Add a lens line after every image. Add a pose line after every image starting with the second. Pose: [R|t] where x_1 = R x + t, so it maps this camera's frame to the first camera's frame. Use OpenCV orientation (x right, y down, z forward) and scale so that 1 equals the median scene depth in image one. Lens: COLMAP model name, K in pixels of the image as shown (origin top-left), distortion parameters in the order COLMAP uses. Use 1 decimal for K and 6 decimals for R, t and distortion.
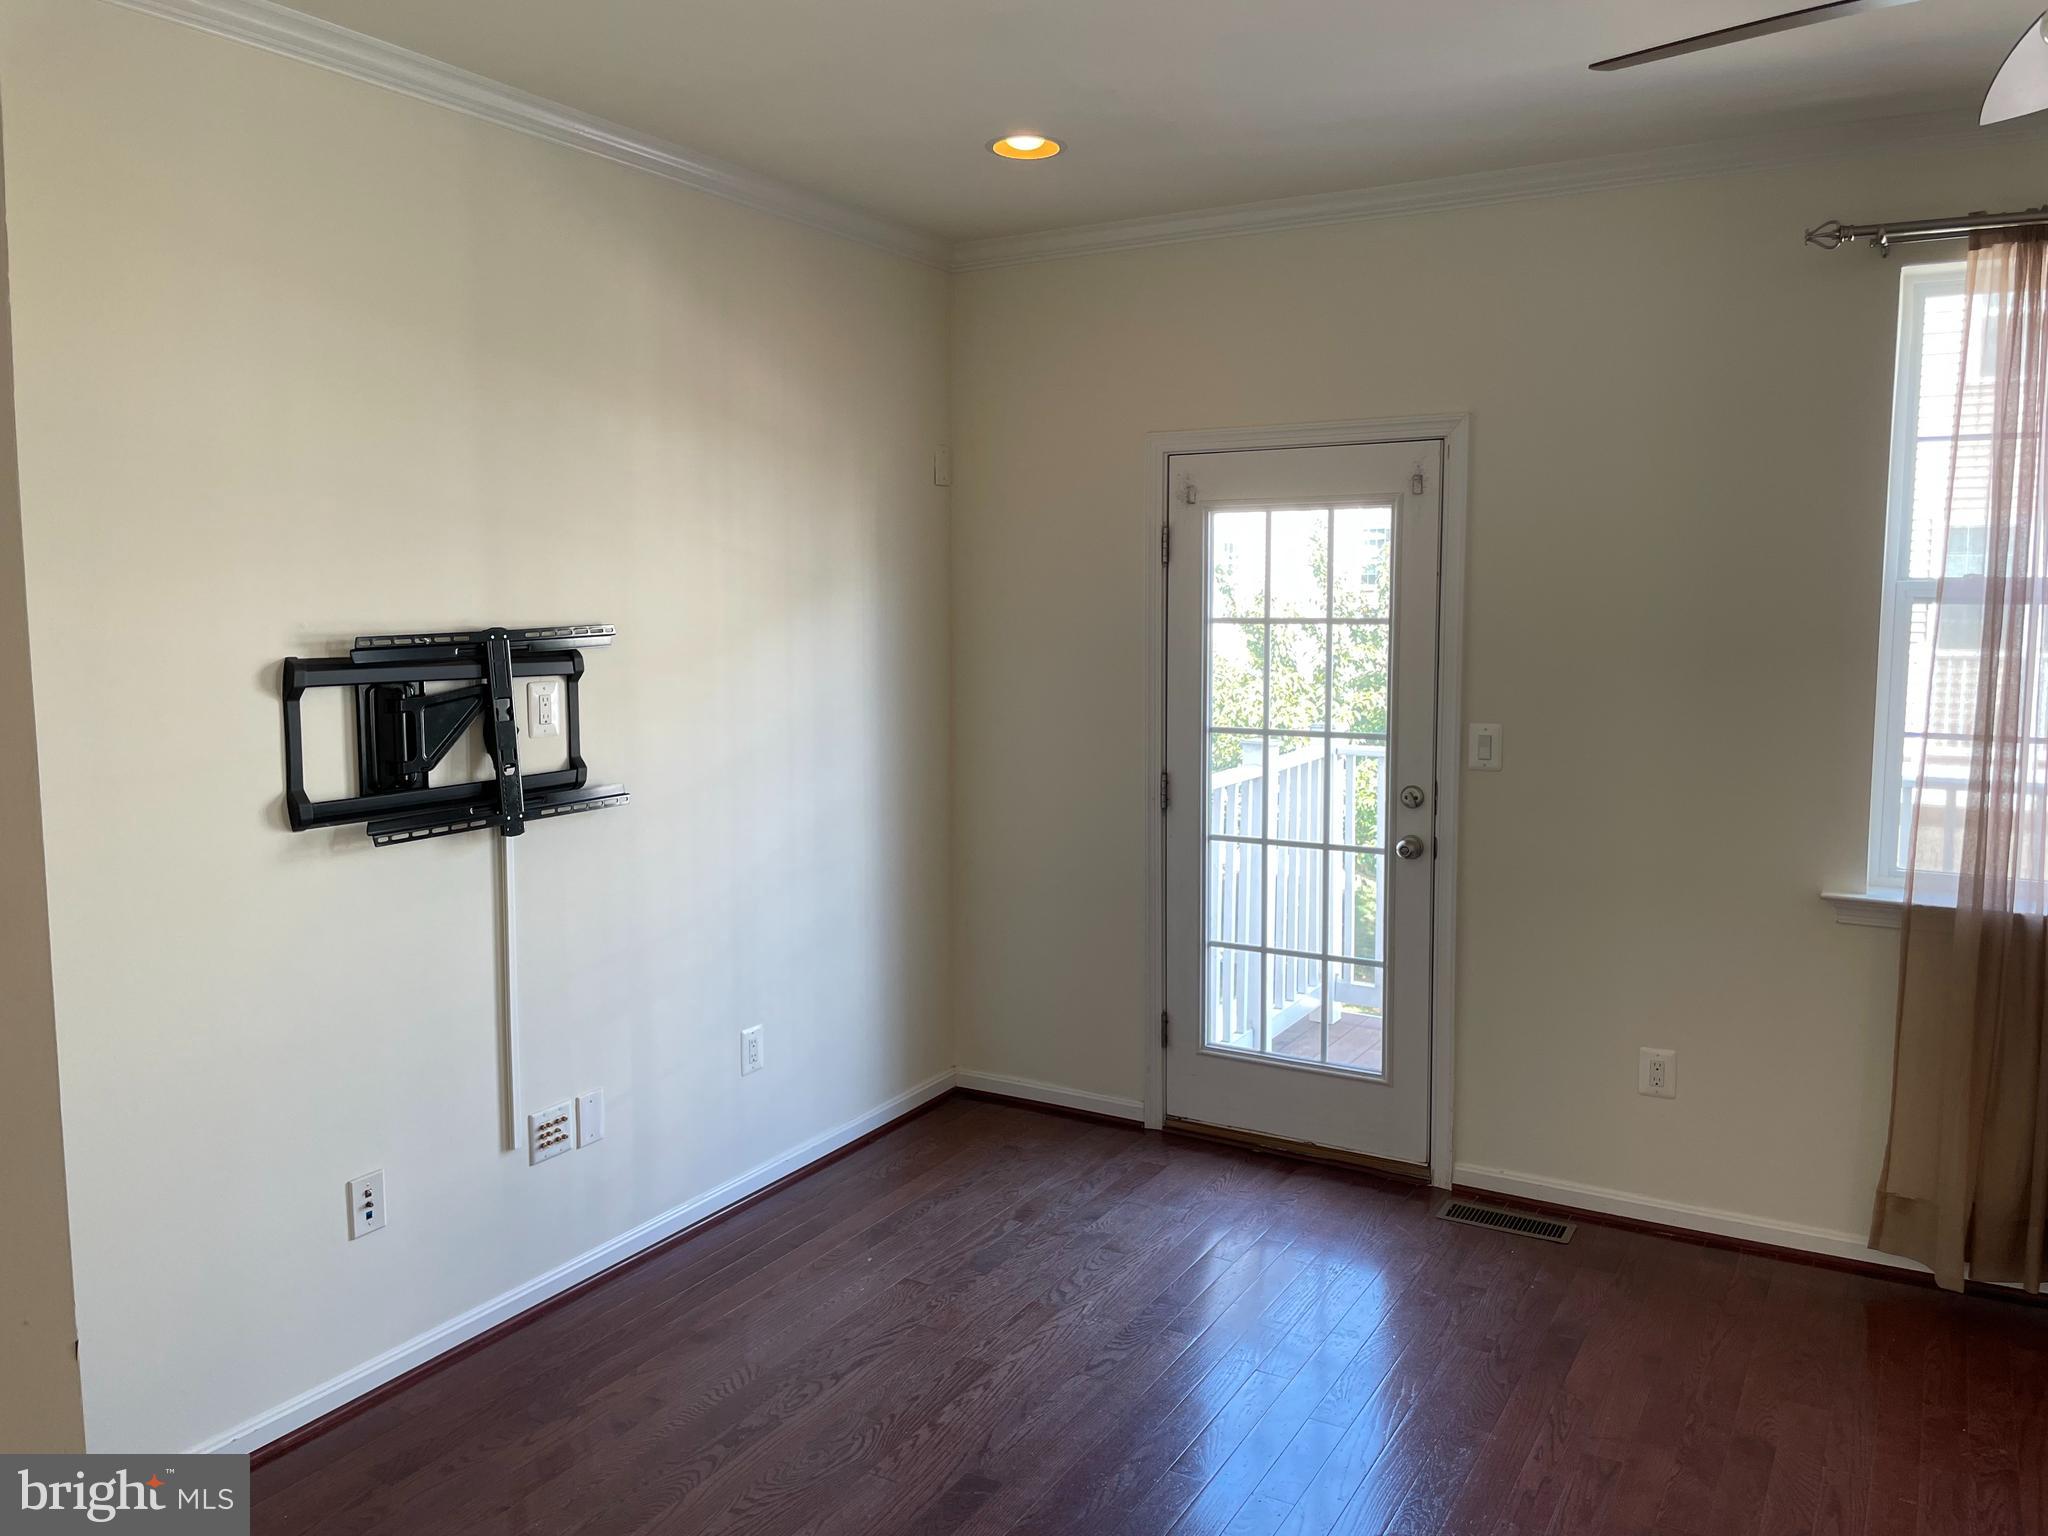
lens RADIAL K [[1529.1, 0, 1023.2], [0, 1529.1, 743.8], [0, 0, 1]] dist [0.082955, -0.124144]
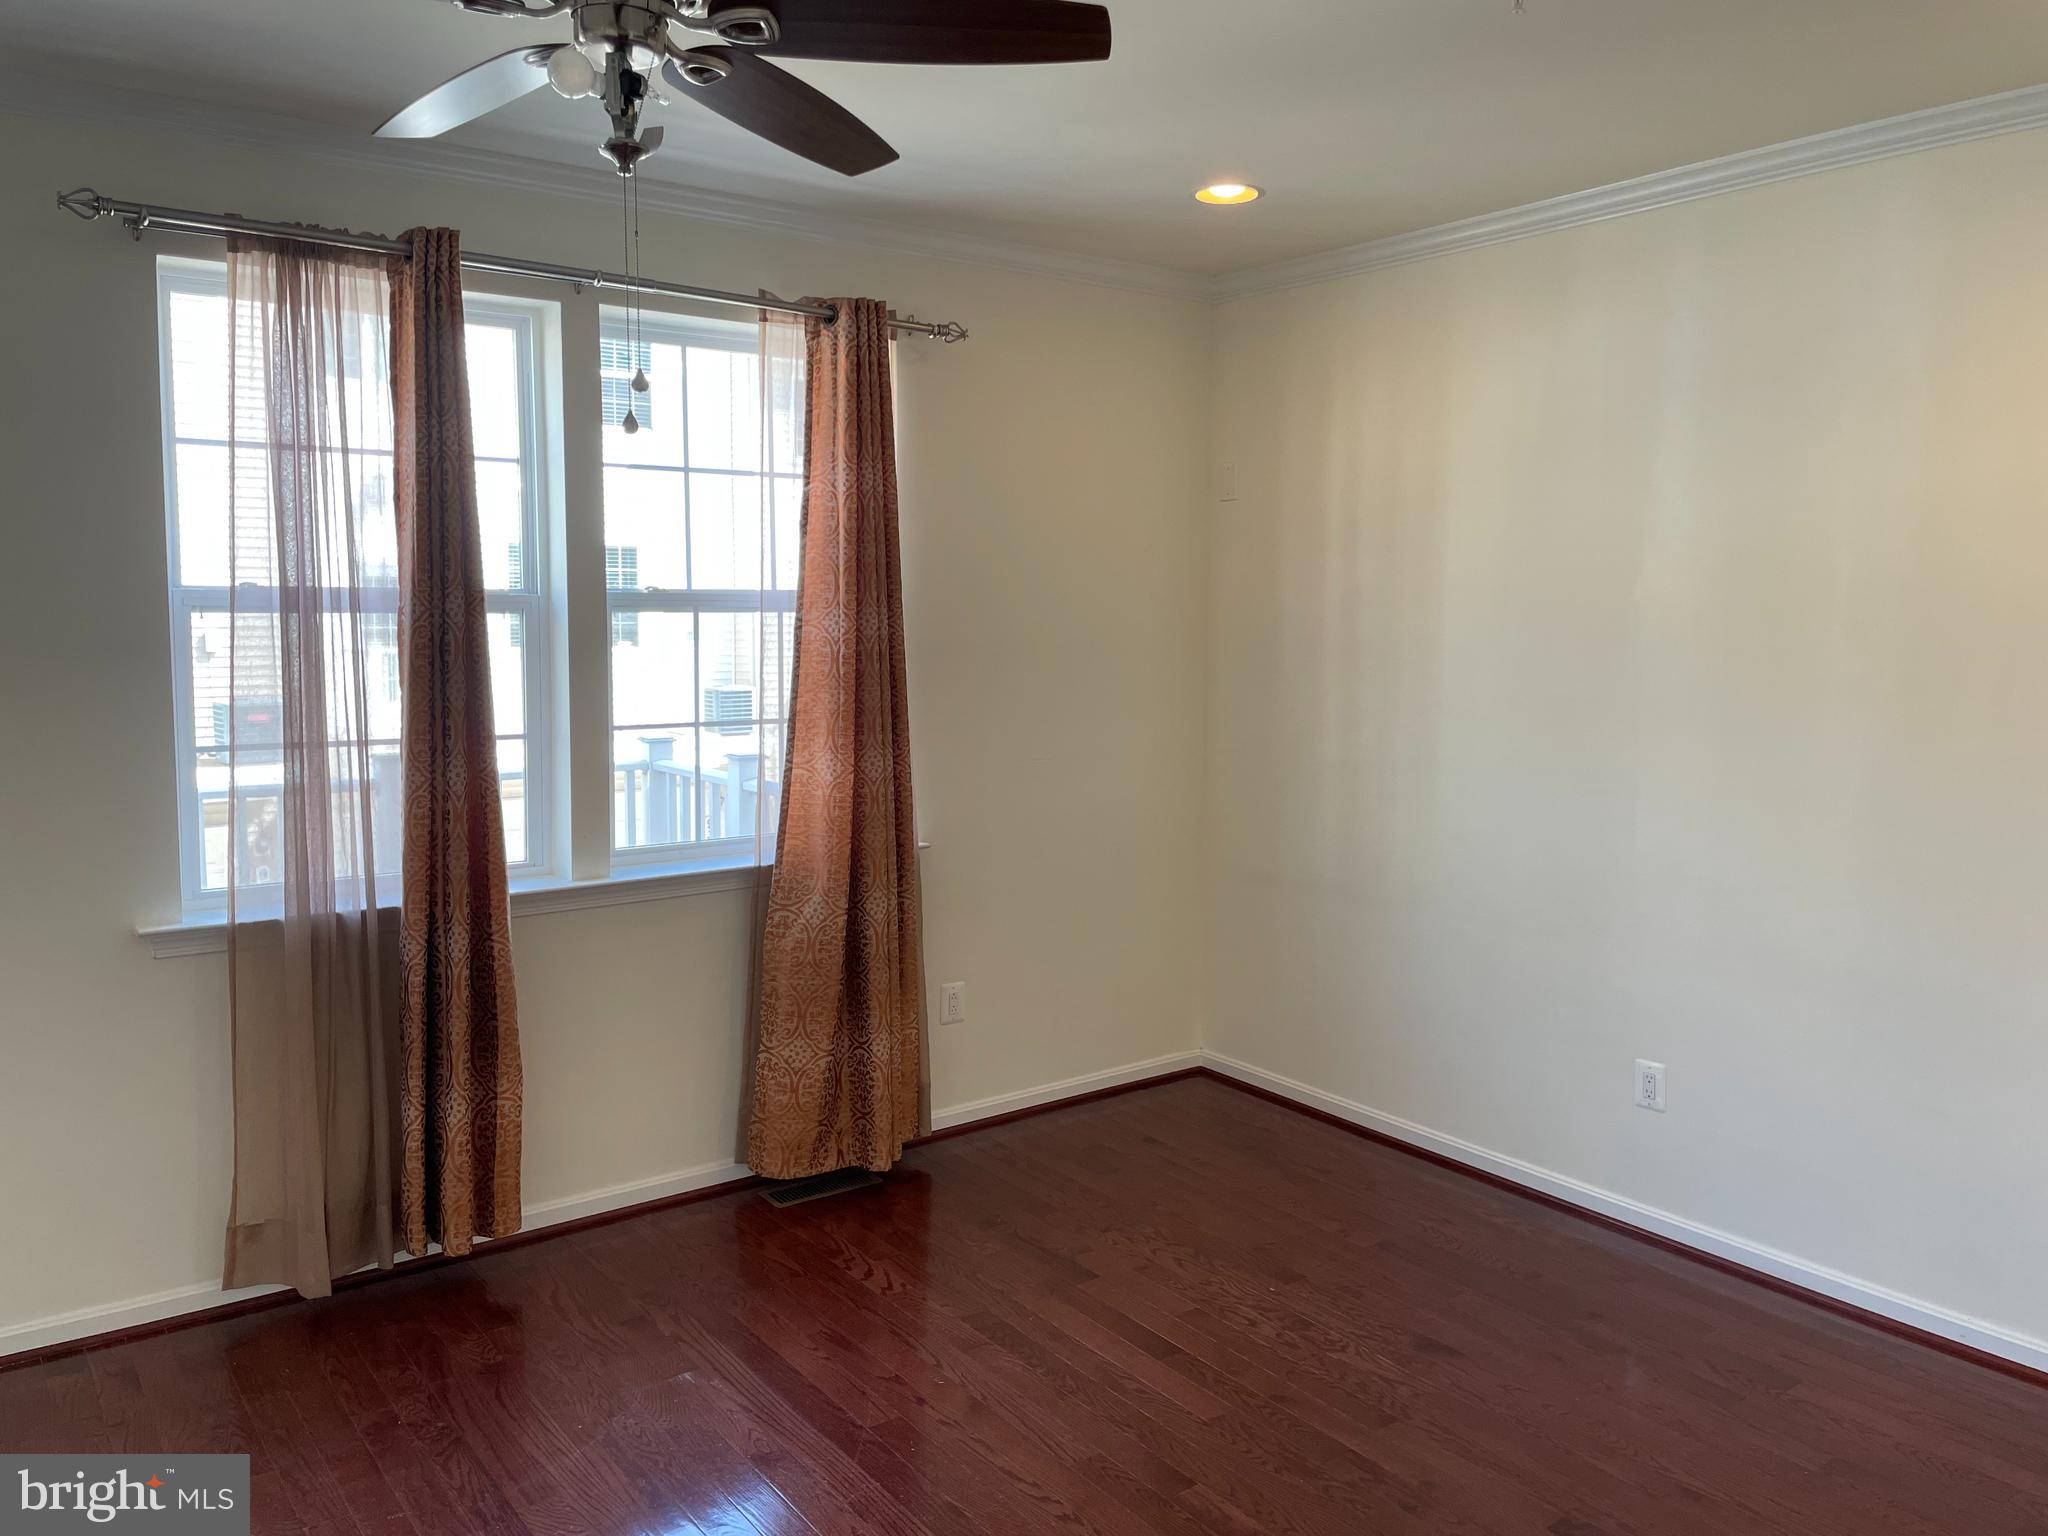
lens RADIAL K [[1529.1, 0, 1023.2], [0, 1529.1, 743.8], [0, 0, 1]] dist [0.082955, -0.124144]
pose [[0.383179, -0.082121, 0.920016, -0.122750], [0.083810, 0.995022, 0.053909, -0.019829], [-0.919864, 0.056450, 0.388155, 0.172818]]
